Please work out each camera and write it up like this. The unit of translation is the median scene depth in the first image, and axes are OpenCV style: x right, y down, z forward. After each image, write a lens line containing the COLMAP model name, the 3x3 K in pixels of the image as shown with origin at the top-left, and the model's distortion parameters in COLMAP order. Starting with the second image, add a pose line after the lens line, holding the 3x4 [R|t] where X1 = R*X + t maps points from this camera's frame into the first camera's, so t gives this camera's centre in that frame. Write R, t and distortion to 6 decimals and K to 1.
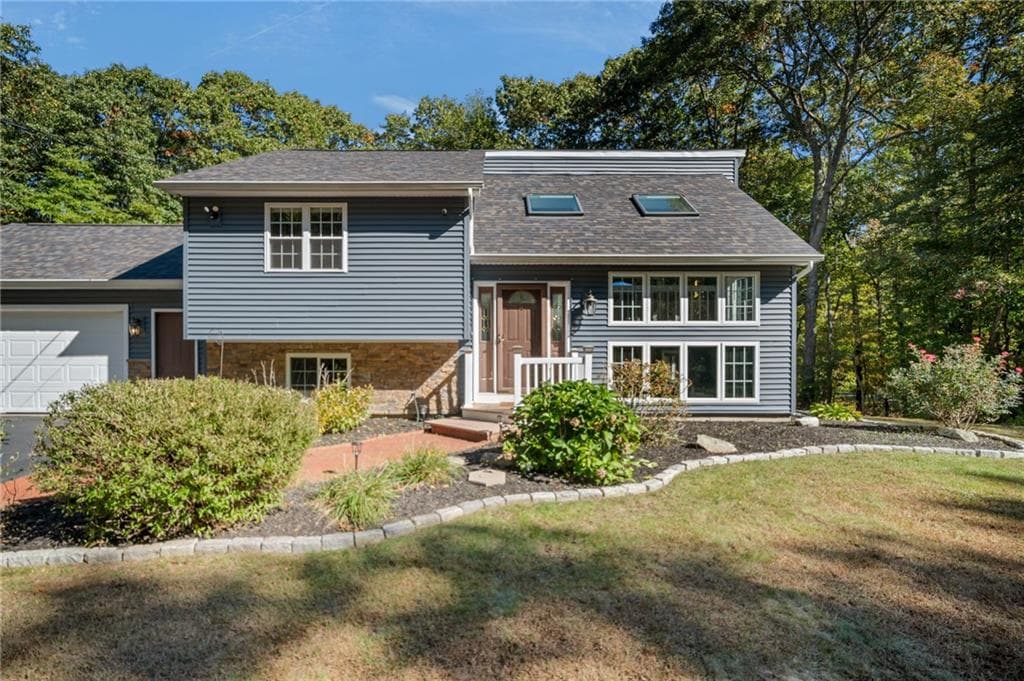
lens RADIAL K [[579.3, 0, 512.0], [0, 579.3, 340.5], [0, 0, 1]] dist [0.000568, -0.000176]
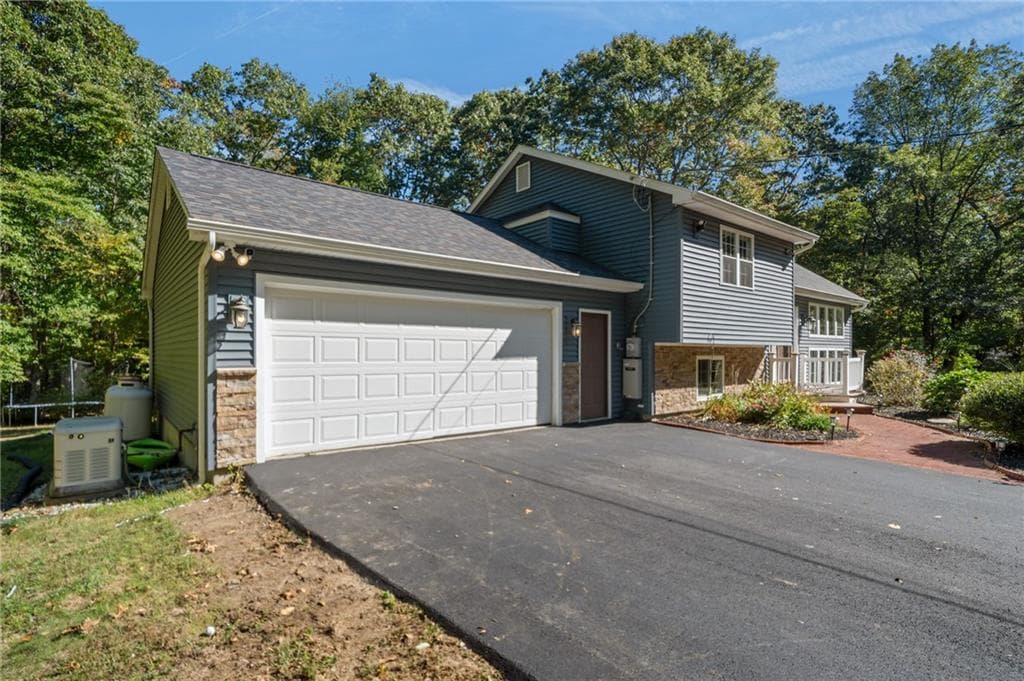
lens RADIAL K [[513.1, 0, 512.0], [0, 513.1, 340.5], [0, 0, 1]] dist [0.001593, 0.000224]
pose [[0.776808, 0.017023, 0.629508, -1.304437], [-0.019629, 0.999803, -0.002814, 0.002171], [-0.629432, -0.010170, 0.776989, 0.444985]]
